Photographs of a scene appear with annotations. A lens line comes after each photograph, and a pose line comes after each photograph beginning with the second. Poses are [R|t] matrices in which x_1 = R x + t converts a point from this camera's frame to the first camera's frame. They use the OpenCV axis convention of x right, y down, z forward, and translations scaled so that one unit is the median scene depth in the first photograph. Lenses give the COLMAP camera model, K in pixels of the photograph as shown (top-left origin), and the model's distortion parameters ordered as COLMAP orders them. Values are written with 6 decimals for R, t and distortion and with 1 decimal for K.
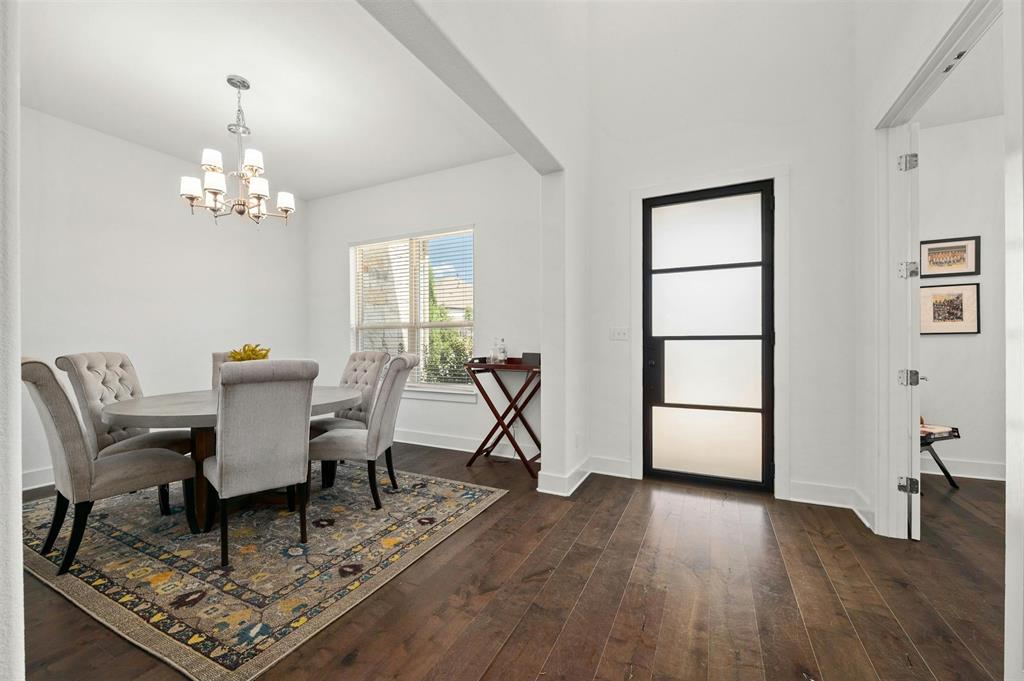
lens RADIAL K [[409.9, 0, 513.4], [0, 409.9, 341.7], [0, 0, 1]] dist [-0.002929, -0.000390]
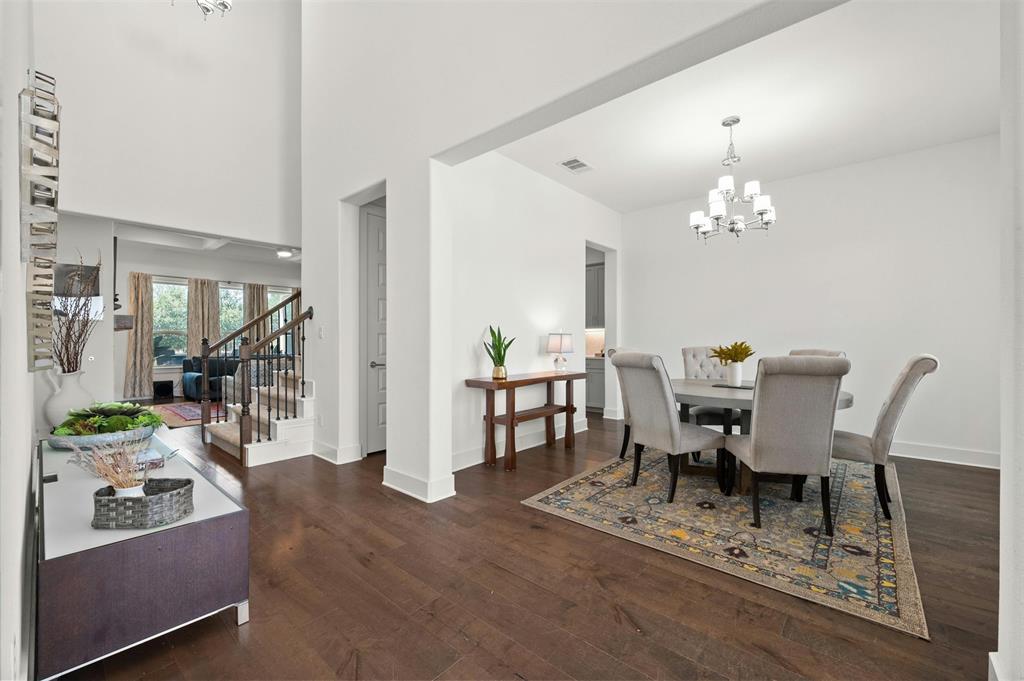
lens RADIAL K [[409.9, 0, 513.4], [0, 409.9, 341.7], [0, 0, 1]] dist [-0.002929, -0.000390]
pose [[-0.251276, 0.007075, -0.967890, 0.748809], [-0.000090, 0.999973, 0.007333, -0.009992], [0.967915, 0.001930, -0.251269, 0.779169]]
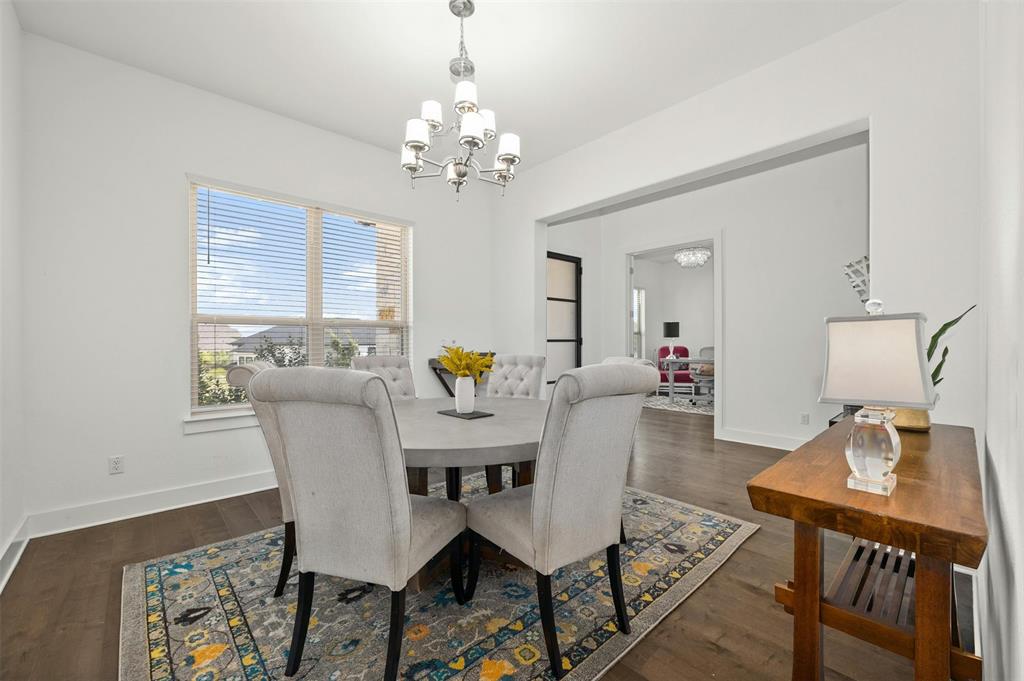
lens RADIAL K [[409.9, 0, 513.4], [0, 409.9, 341.7], [0, 0, 1]] dist [-0.002929, -0.000390]
pose [[0.358954, -0.001504, 0.933354, -1.538723], [-0.005167, 0.999980, 0.003599, -0.011946], [-0.933341, -0.006114, 0.358939, 0.722266]]
